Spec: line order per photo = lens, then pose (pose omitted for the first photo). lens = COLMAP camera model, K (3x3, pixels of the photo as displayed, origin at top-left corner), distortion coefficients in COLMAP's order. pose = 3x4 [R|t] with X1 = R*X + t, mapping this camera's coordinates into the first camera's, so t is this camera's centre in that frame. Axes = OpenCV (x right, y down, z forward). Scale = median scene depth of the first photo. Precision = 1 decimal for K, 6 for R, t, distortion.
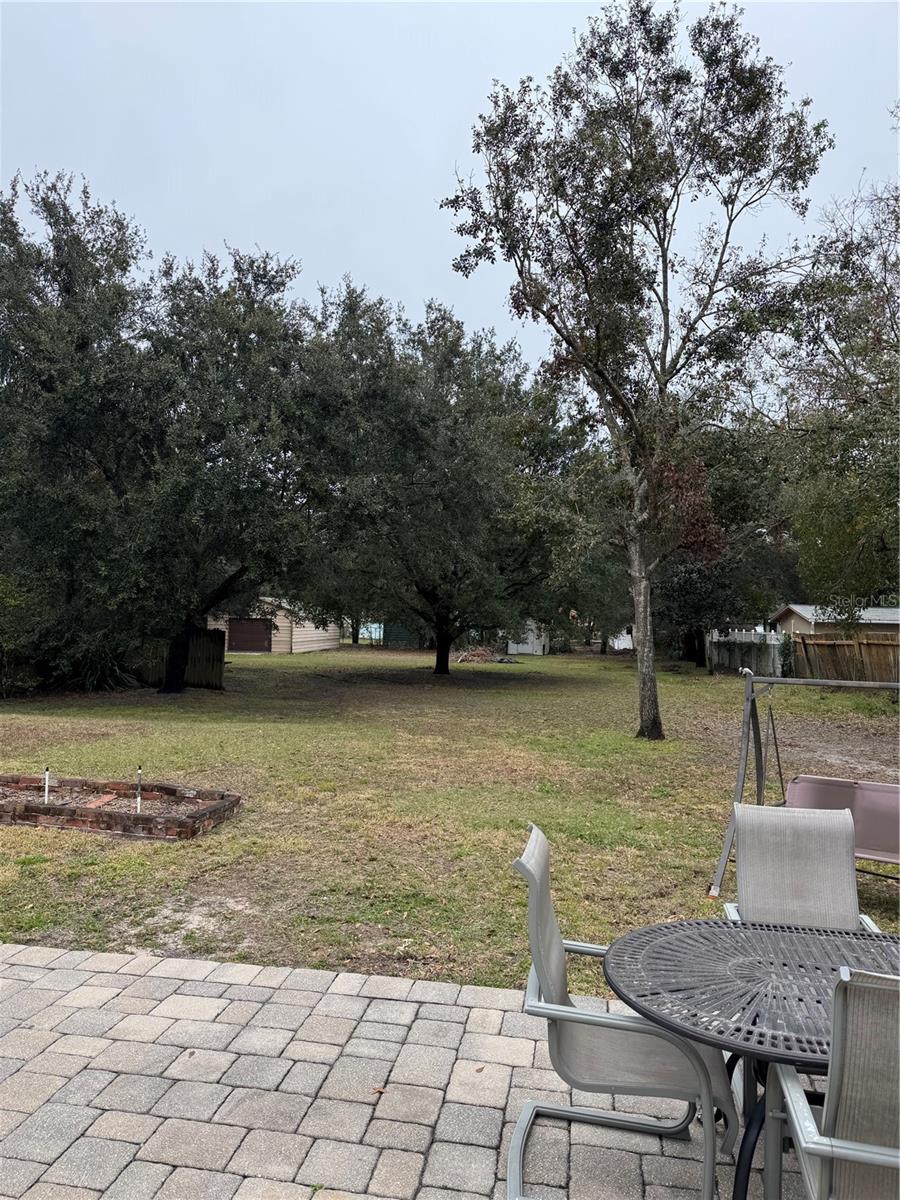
lens RADIAL K [[846.1, 0, 450.0], [0, 846.1, 600.0], [0, 0, 1]] dist [0.126158, -0.202420]
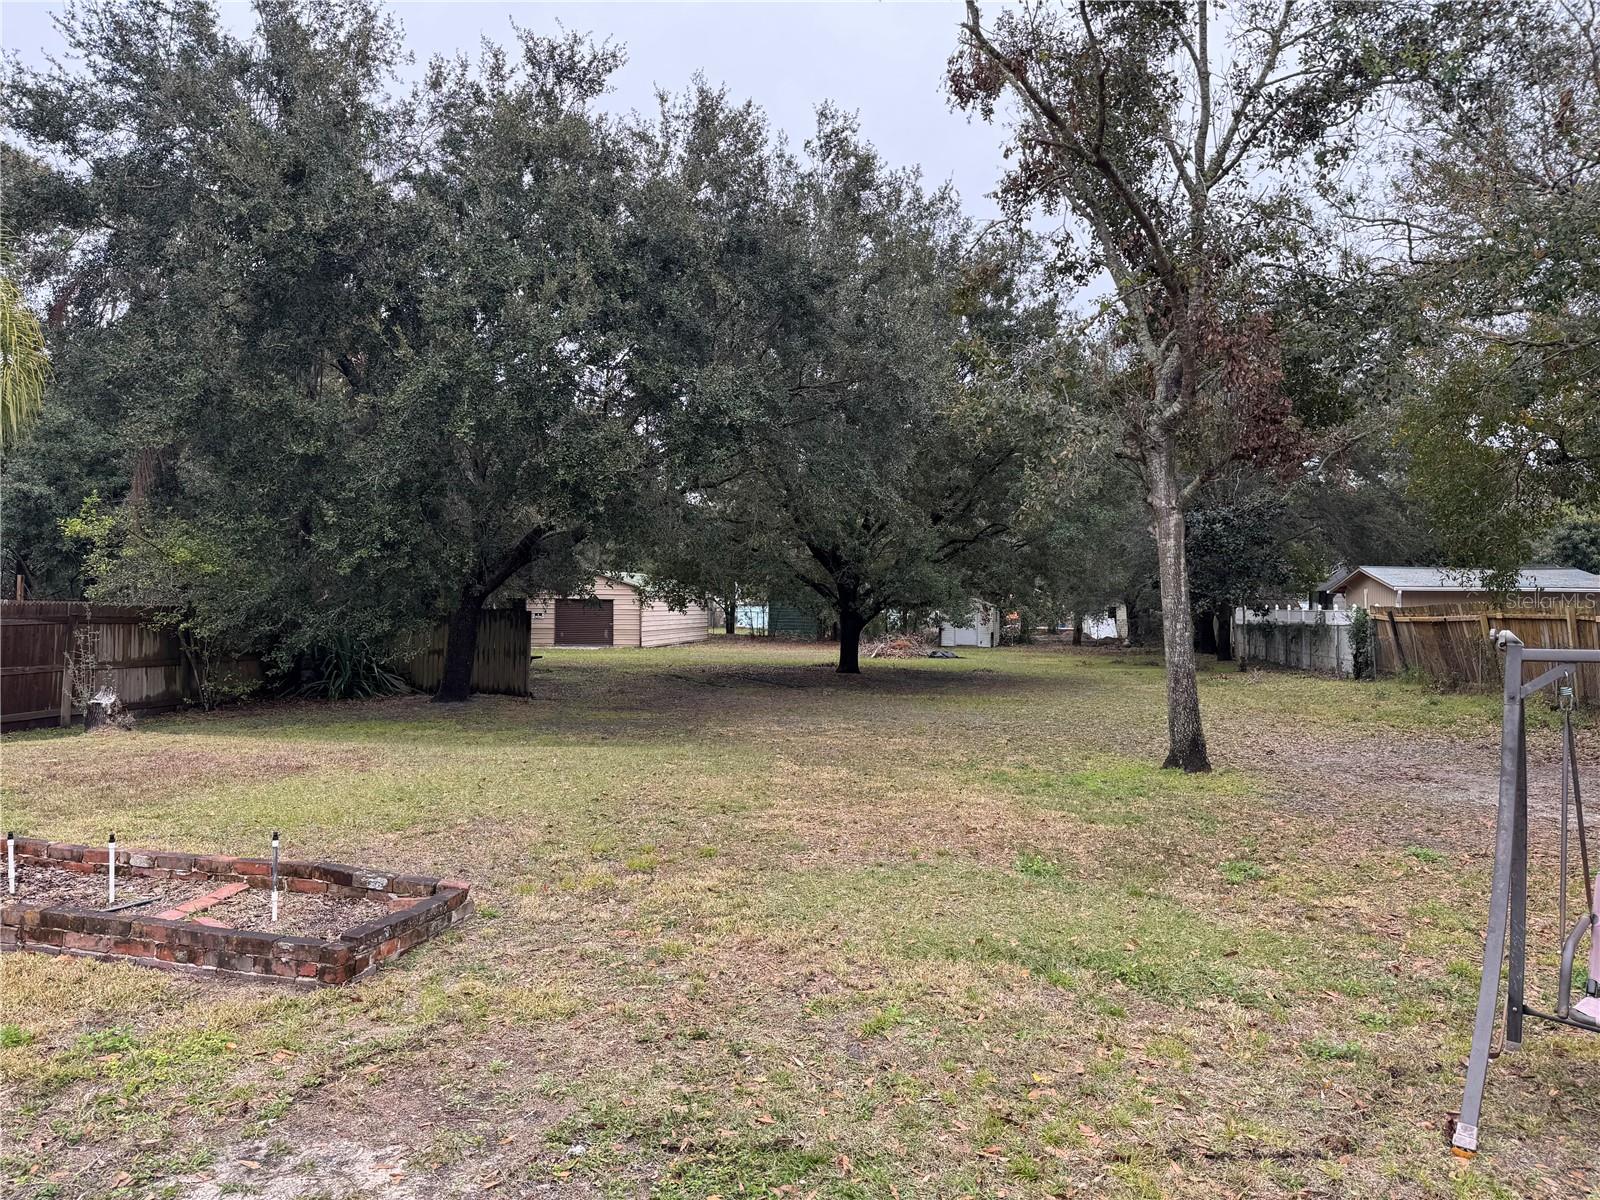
lens RADIAL K [[1128.2, 0, 792.2], [0, 1128.2, 598.7], [0, 0, 1]] dist [0.126158, -0.202420]
pose [[0.998099, -0.012479, -0.060359, 0.001458], [0.013580, 0.999748, 0.017857, 0.016705], [0.060121, -0.018642, 0.998017, 0.132291]]
